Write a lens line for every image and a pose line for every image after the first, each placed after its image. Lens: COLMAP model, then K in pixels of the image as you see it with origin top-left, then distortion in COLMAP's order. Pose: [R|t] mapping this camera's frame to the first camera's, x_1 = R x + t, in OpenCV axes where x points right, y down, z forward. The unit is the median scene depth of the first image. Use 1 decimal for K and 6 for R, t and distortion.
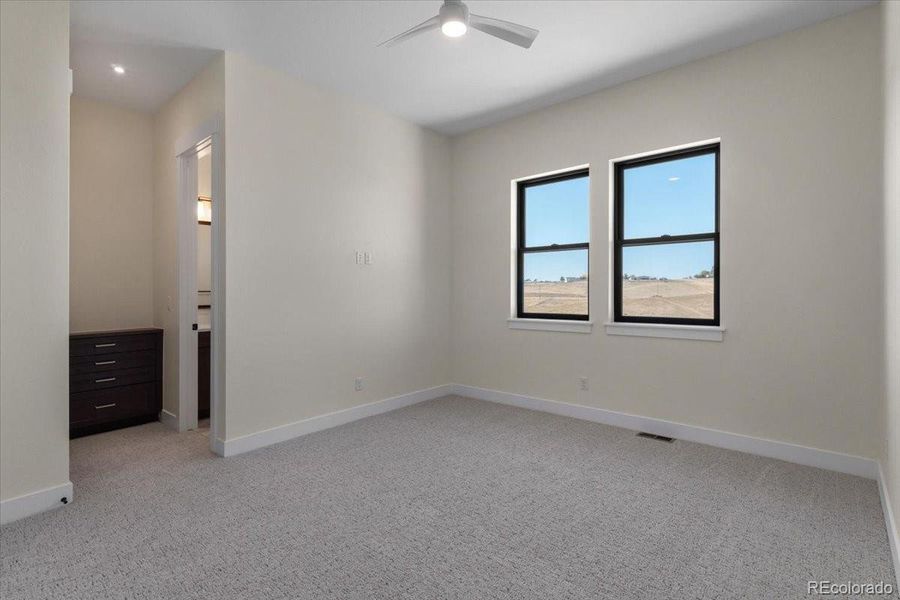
lens RADIAL K [[436.3, 0, 449.7], [0, 436.3, 300.5], [0, 0, 1]] dist [0.000291, 0.000652]
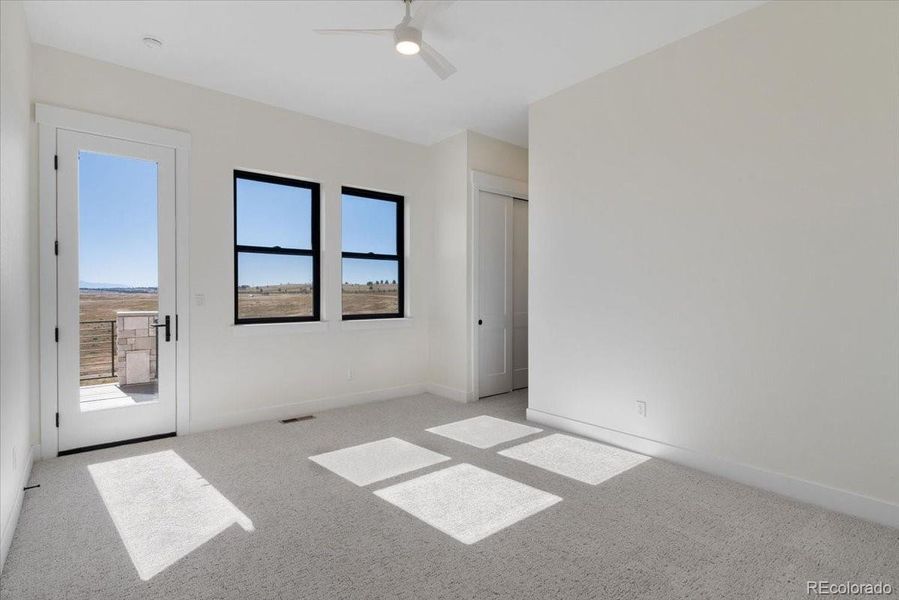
lens RADIAL K [[393.4, 0, 449.7], [0, 393.4, 293.6], [0, 0, 1]] dist [0.002990, 0.000560]
pose [[0.210342, 0.004133, 0.977619, -0.540488], [0.020951, 0.999742, -0.008735, -0.007896], [-0.977403, 0.022320, 0.210201, 0.434945]]
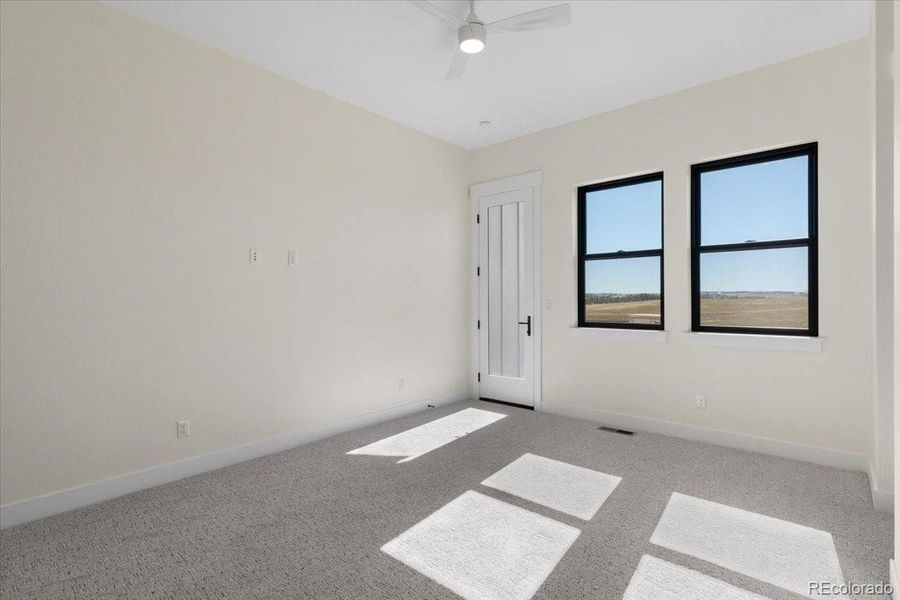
lens RADIAL K [[393.8, 0, 451.7], [0, 393.8, 300.2], [0, 0, 1]] dist [0.002990, 0.000560]
pose [[0.998043, 0.000345, 0.062538, -0.186626], [0.000969, 0.999779, -0.020977, -0.002736], [-0.062531, 0.020997, 0.997822, 0.162428]]
